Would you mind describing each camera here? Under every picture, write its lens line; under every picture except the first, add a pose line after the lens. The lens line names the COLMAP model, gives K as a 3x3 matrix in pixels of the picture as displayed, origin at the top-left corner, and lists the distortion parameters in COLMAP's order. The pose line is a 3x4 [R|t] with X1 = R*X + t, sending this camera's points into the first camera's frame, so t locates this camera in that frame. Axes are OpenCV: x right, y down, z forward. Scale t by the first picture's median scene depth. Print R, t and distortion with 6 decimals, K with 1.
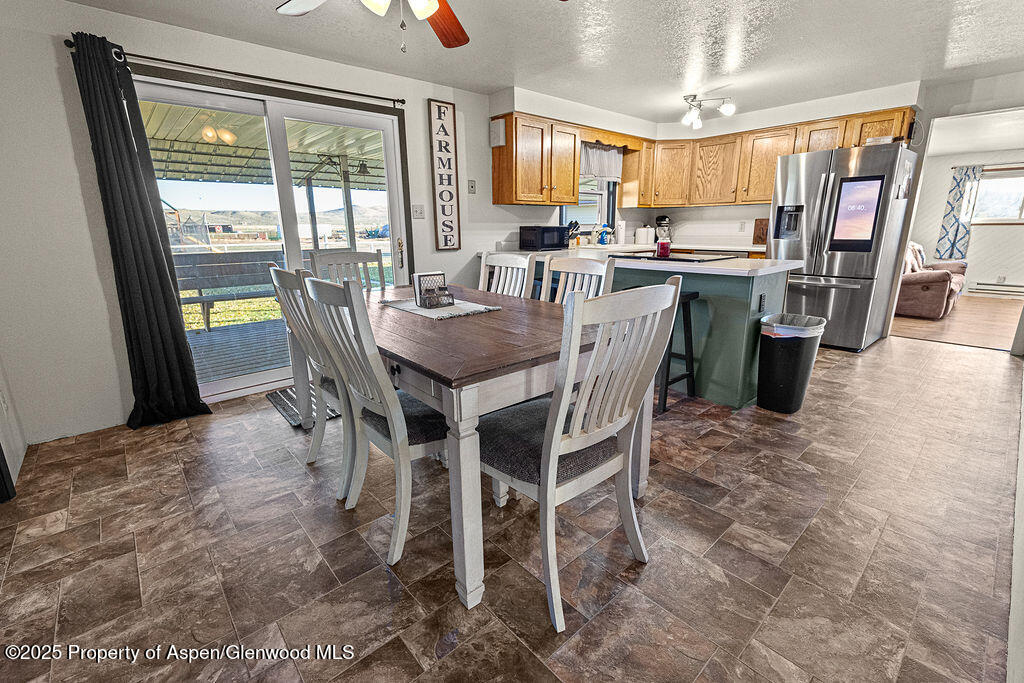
lens RADIAL K [[444.3, 0, 513.5], [0, 444.3, 343.1], [0, 0, 1]] dist [-0.000964, -0.000151]
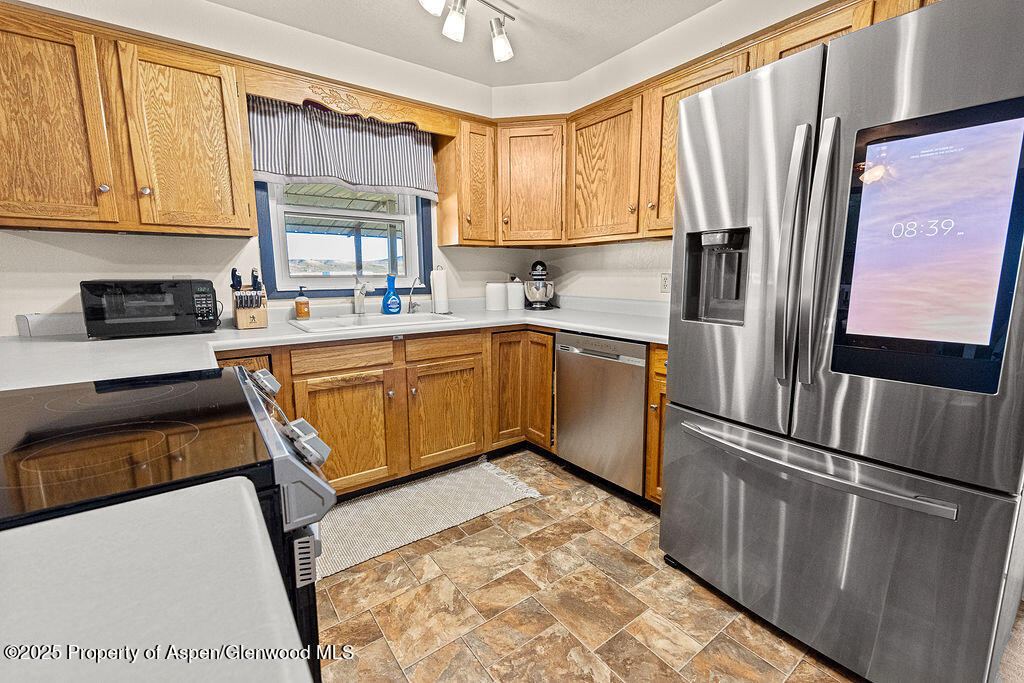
lens RADIAL K [[429.2, 0, 516.8], [0, 429.2, 339.2], [0, 0, 1]] dist [0.003929, -0.000158]
pose [[0.995758, 0.021856, -0.089381, 0.531231], [-0.031193, 0.994043, -0.104432, -0.195902], [0.086566, 0.106777, 0.990507, 0.701654]]
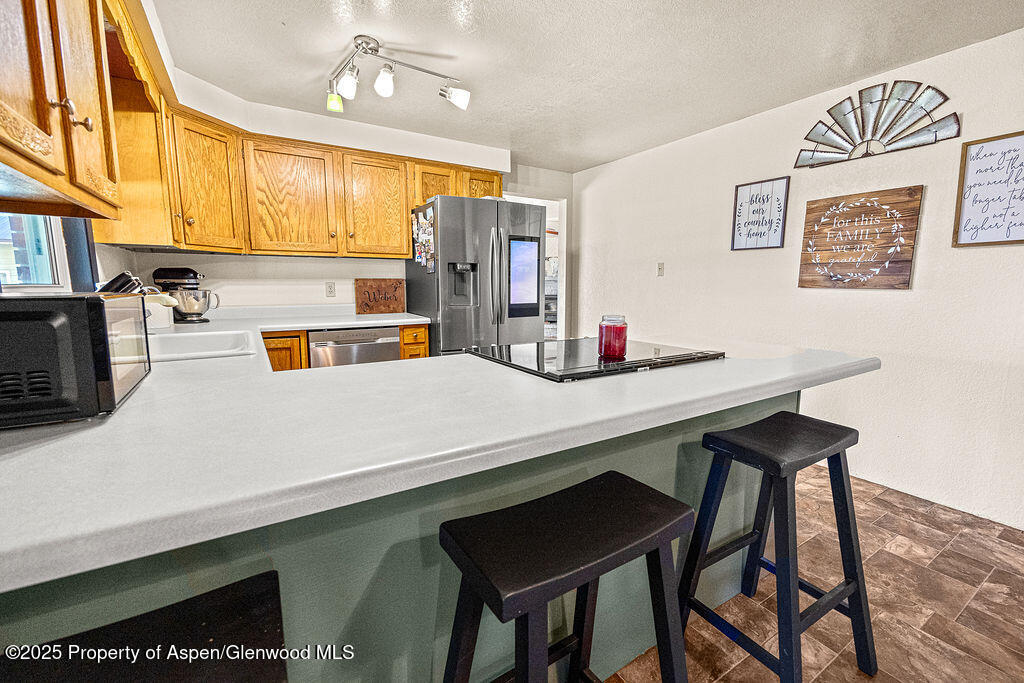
lens RADIAL K [[429.2, 0, 516.8], [0, 429.2, 339.2], [0, 0, 1]] dist [0.003929, -0.000158]
pose [[0.168090, -0.119454, 0.978507, -0.101606], [0.248431, 0.965725, 0.075217, -0.229877], [-0.953954, 0.230448, 0.192005, 0.851483]]
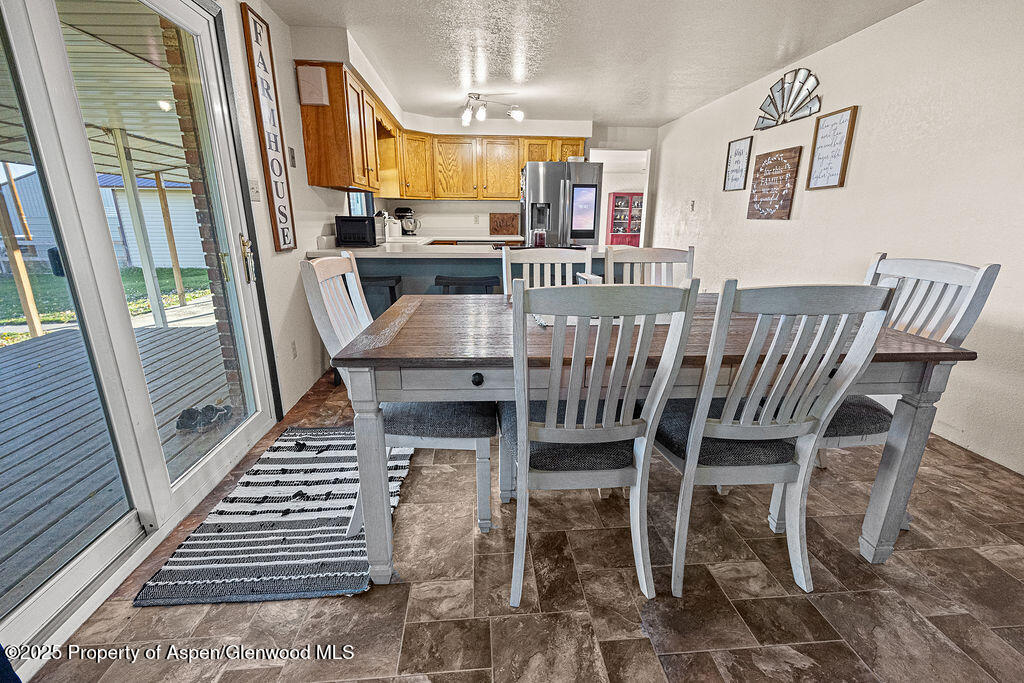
lens RADIAL K [[436.5, 0, 514.4], [0, 436.5, 340.0], [0, 0, 1]] dist [0.003977, 0.000296]
pose [[0.597596, -0.203321, 0.775590, -0.485239], [0.193082, 0.975340, 0.106915, -0.084099], [-0.778202, 0.085860, 0.622117, 0.344226]]
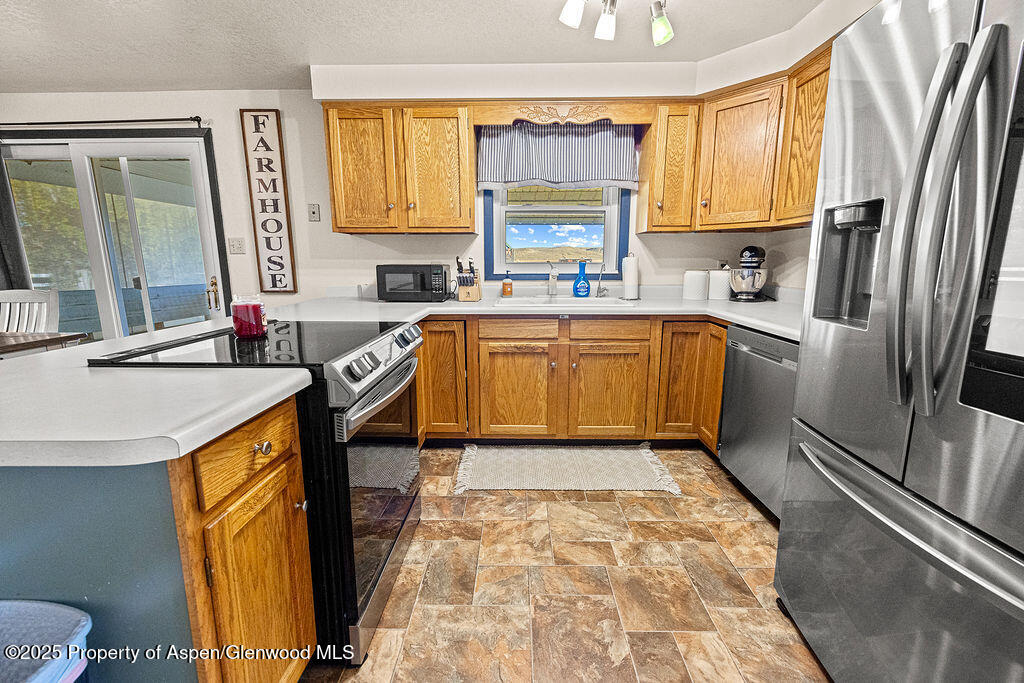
lens RADIAL K [[429.2, 0, 516.8], [0, 429.2, 339.2], [0, 0, 1]] dist [0.003929, -0.000158]
pose [[0.737565, 0.130184, -0.662608, 0.698136], [-0.179012, 0.983829, -0.005967, -0.202421], [0.651116, 0.123016, 0.748943, 0.722876]]
